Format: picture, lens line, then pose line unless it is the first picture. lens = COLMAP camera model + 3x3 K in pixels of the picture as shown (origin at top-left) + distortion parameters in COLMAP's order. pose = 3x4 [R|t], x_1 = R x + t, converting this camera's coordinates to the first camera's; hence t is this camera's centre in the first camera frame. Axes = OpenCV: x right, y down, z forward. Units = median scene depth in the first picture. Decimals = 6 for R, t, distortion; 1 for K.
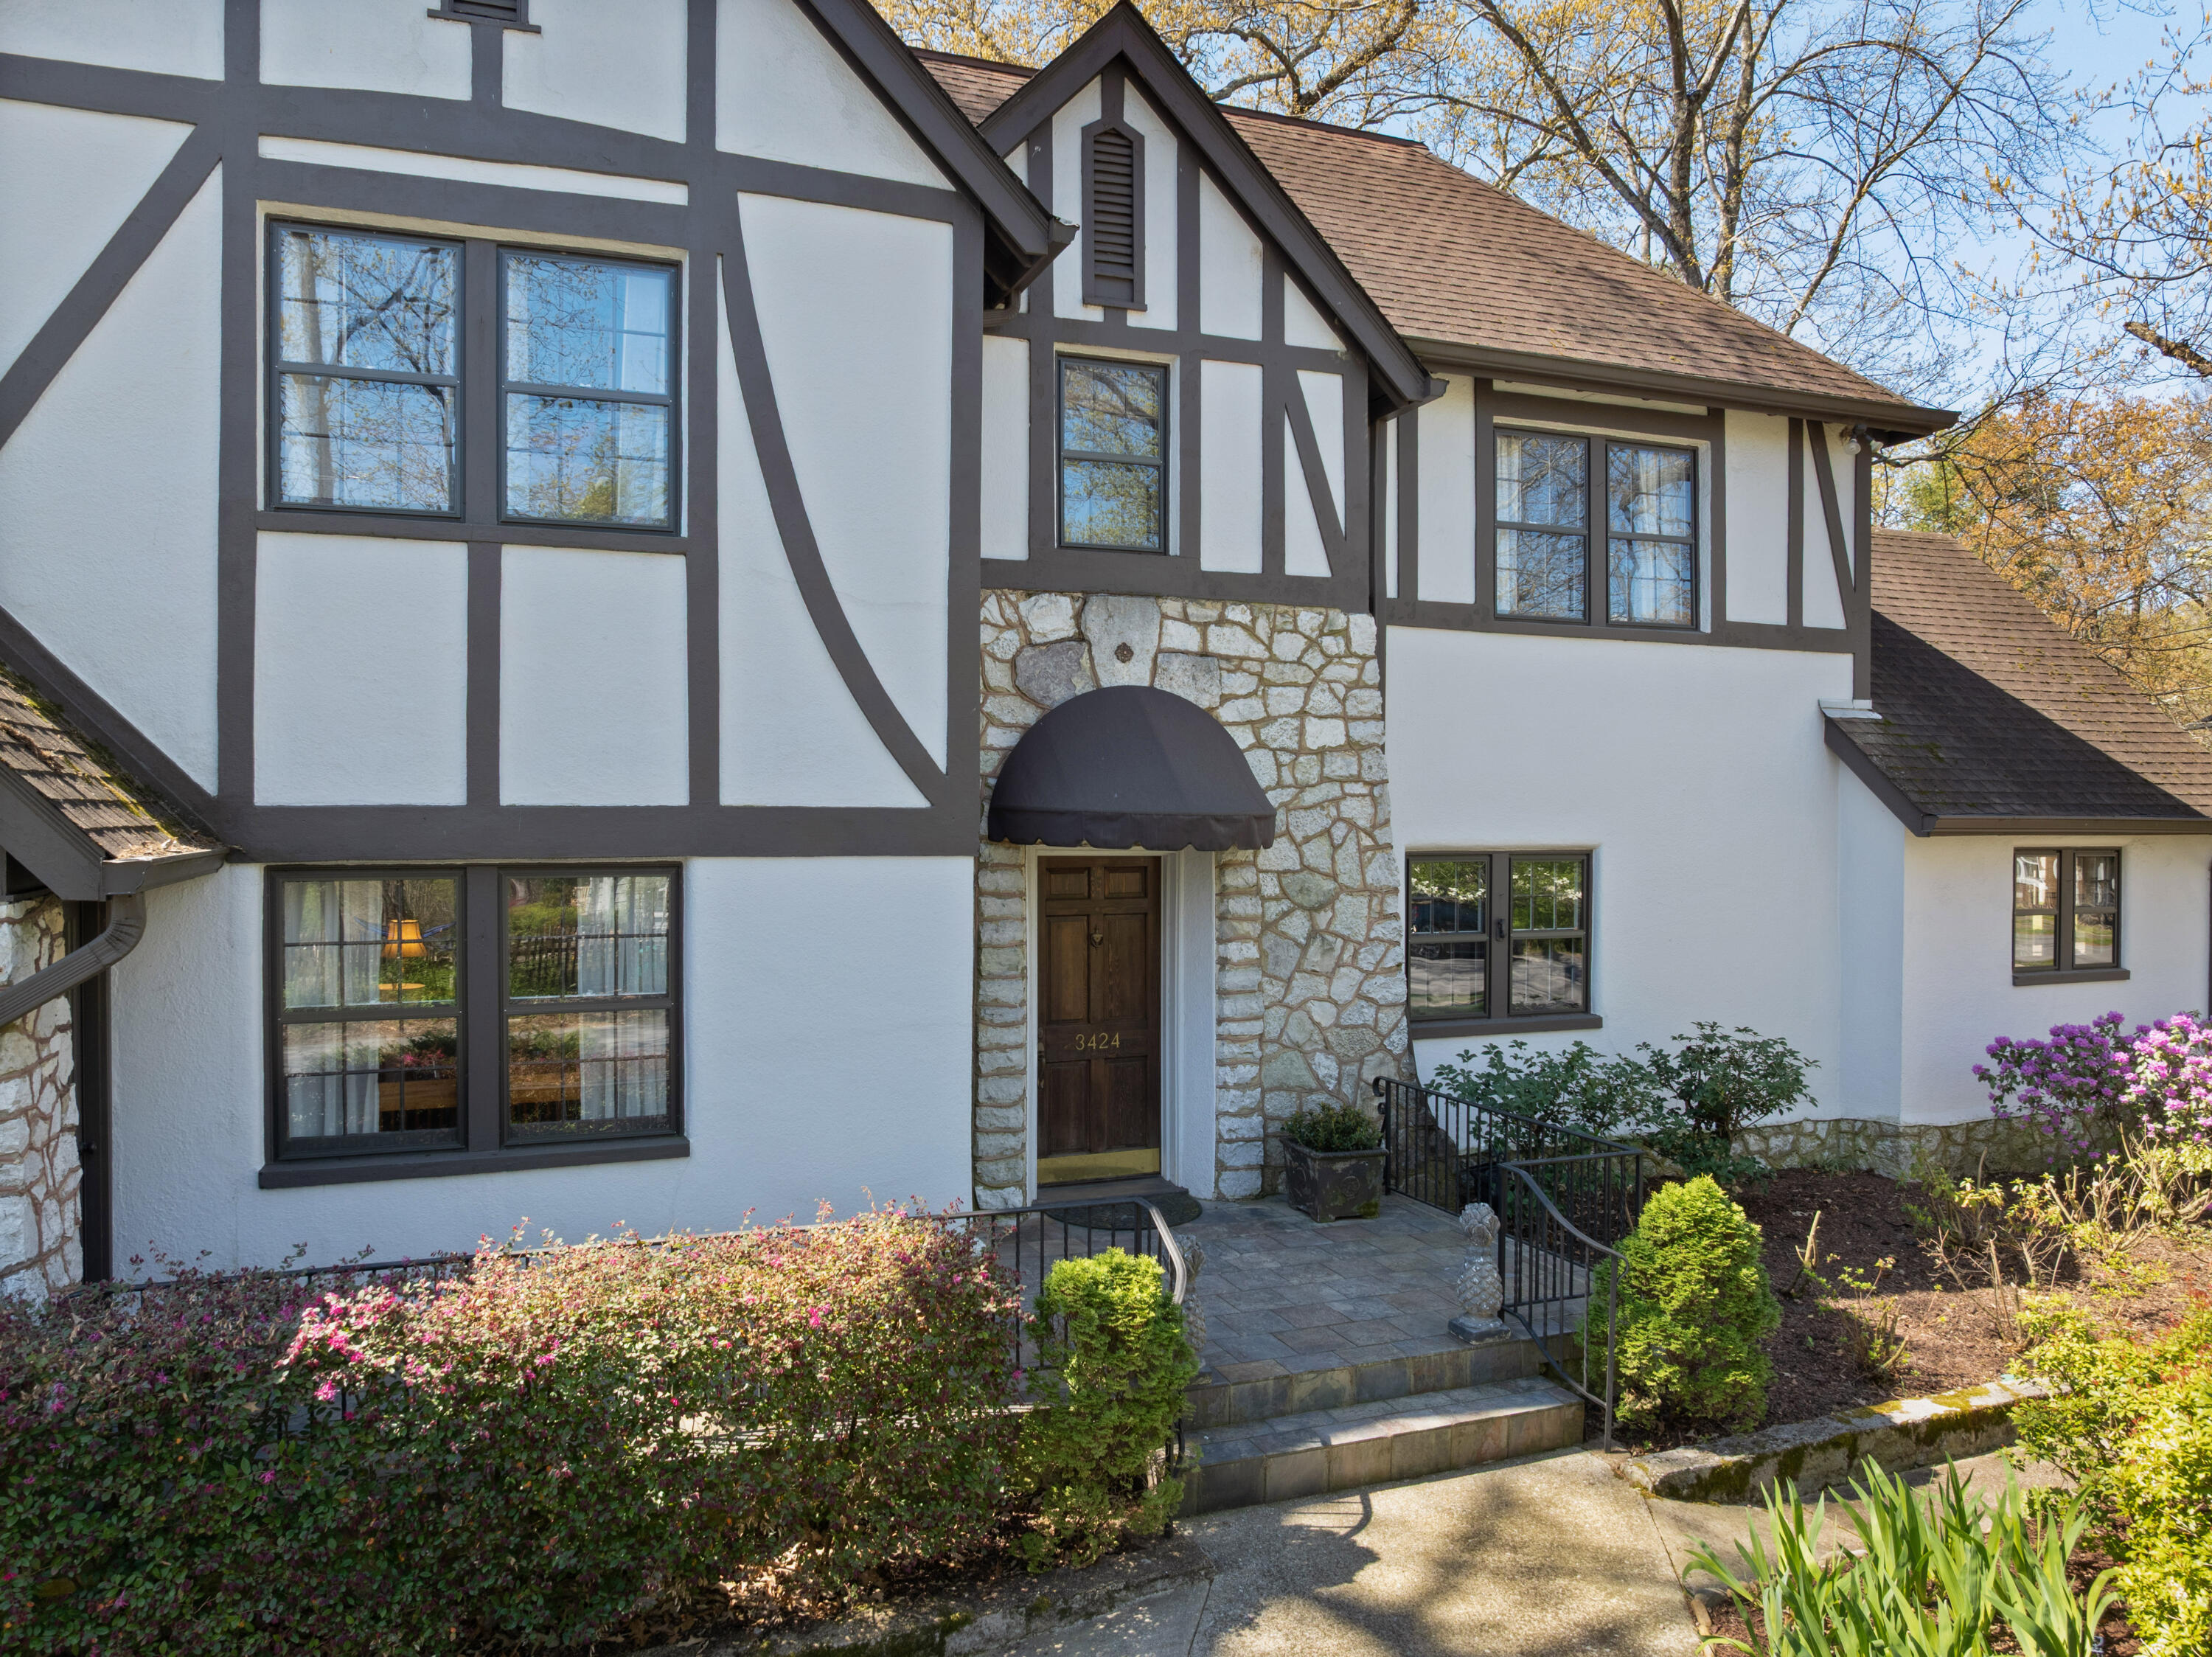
lens RADIAL K [[1572.5, 0, 1106.0], [0, 1572.5, 828.5], [0, 0, 1]] dist [-0.035521, 0.000492]
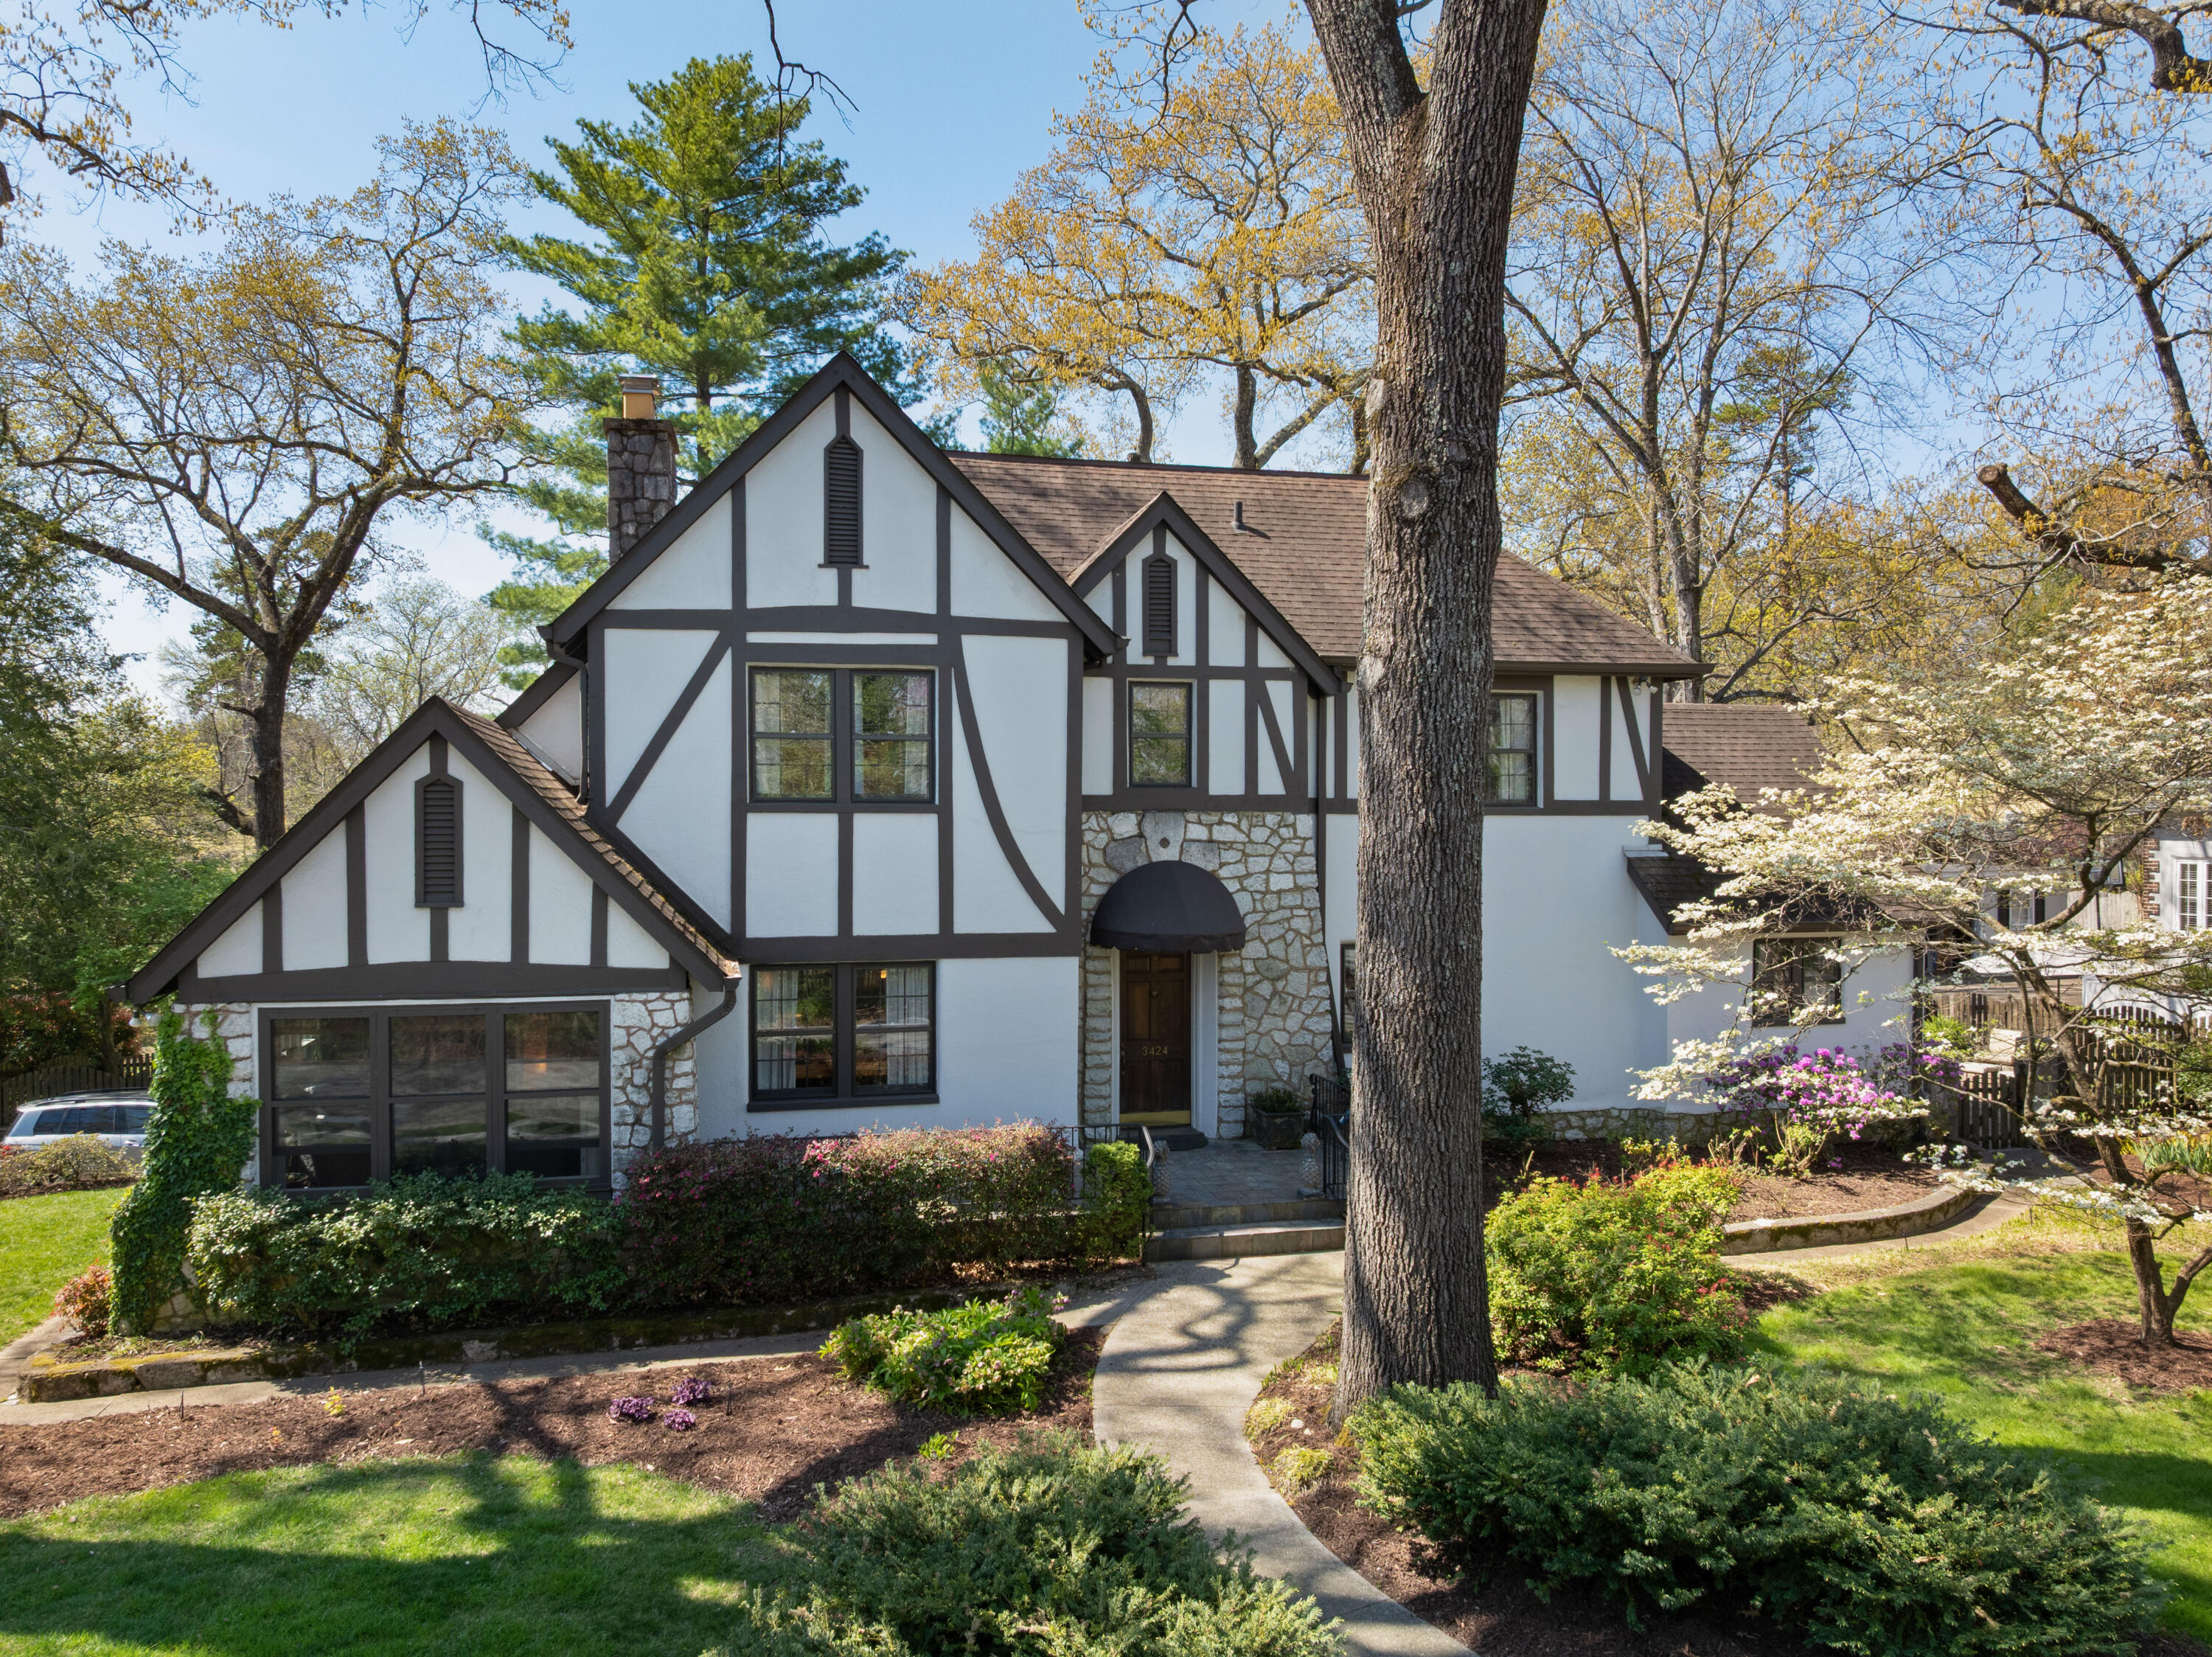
lens RADIAL K [[1572.5, 0, 1106.0], [0, 1572.5, 828.5], [0, 0, 1]] dist [-0.035521, 0.000492]
pose [[0.990559, 0.000167, -0.137090, 0.193236], [-0.000441, 0.999998, -0.001970, -0.121988], [0.137089, 0.002012, 0.990557, -0.836528]]
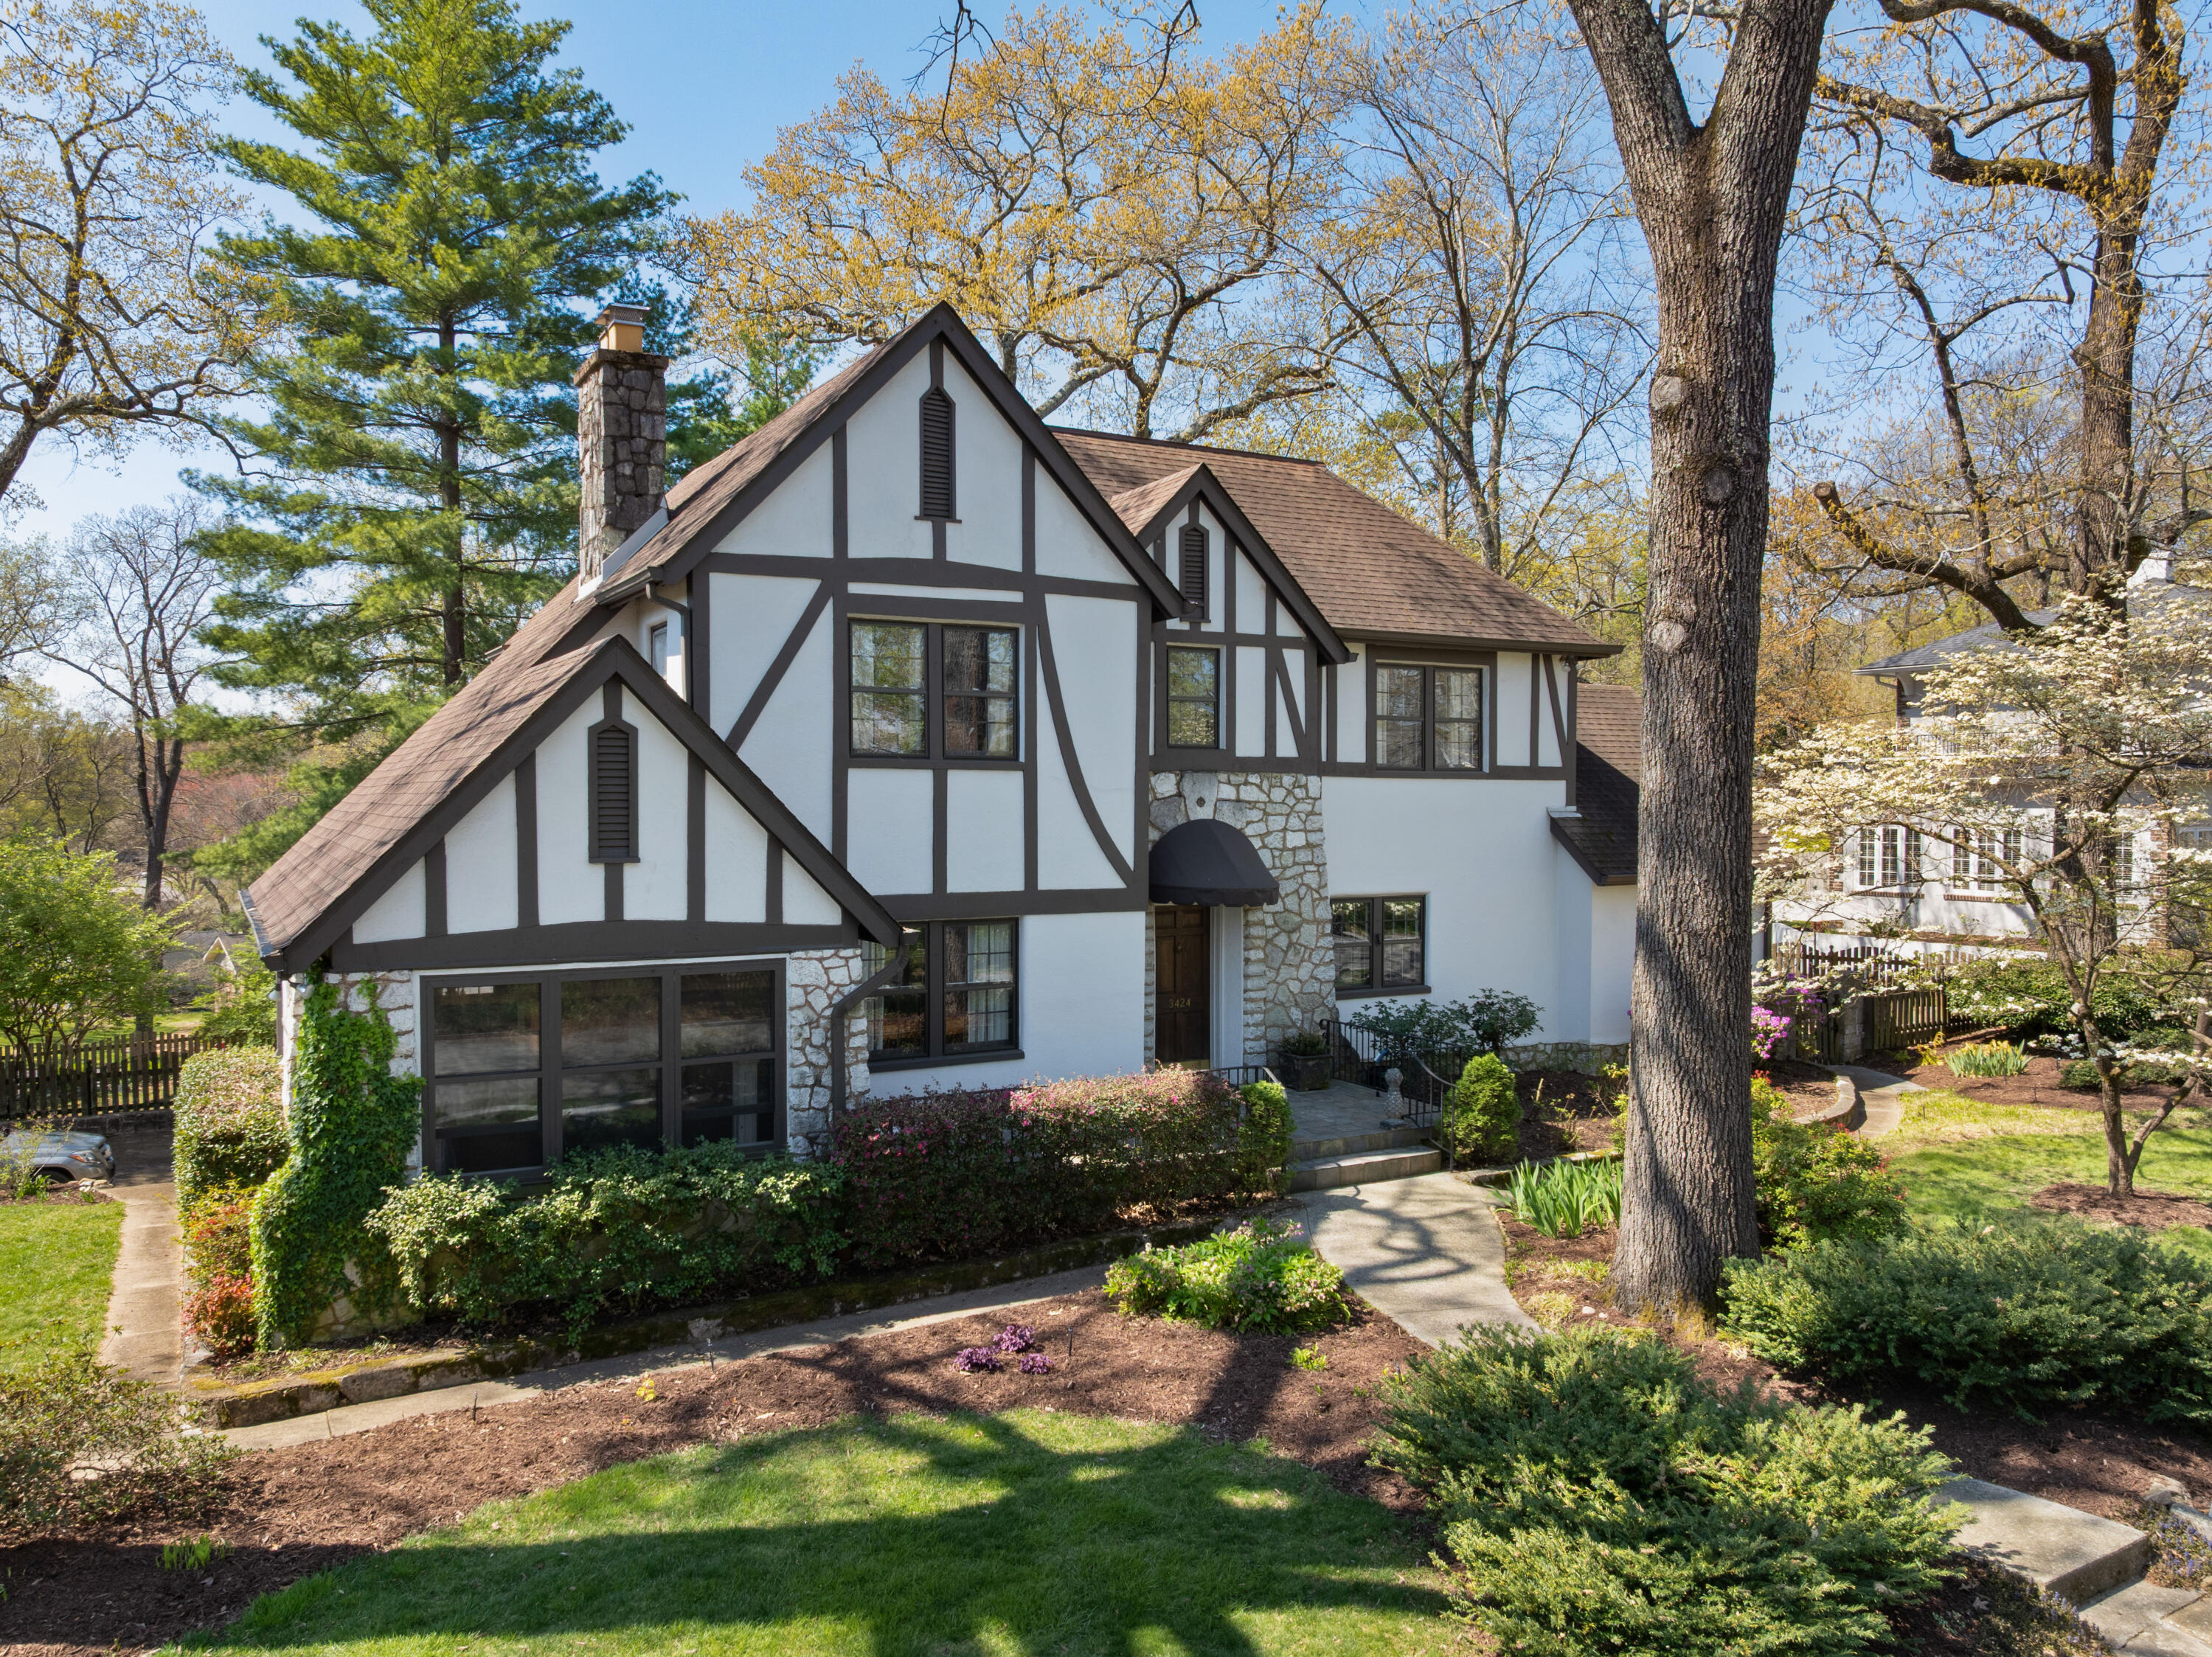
lens RADIAL K [[1580.9, 0, 1106.0], [0, 1580.9, 828.5], [0, 0, 1]] dist [-0.033118, -0.002604]
pose [[0.990098, -0.002160, 0.140358, -0.368786], [0.000962, 0.999962, 0.008608, -0.093549], [-0.140371, -0.008388, 0.990063, -0.892082]]
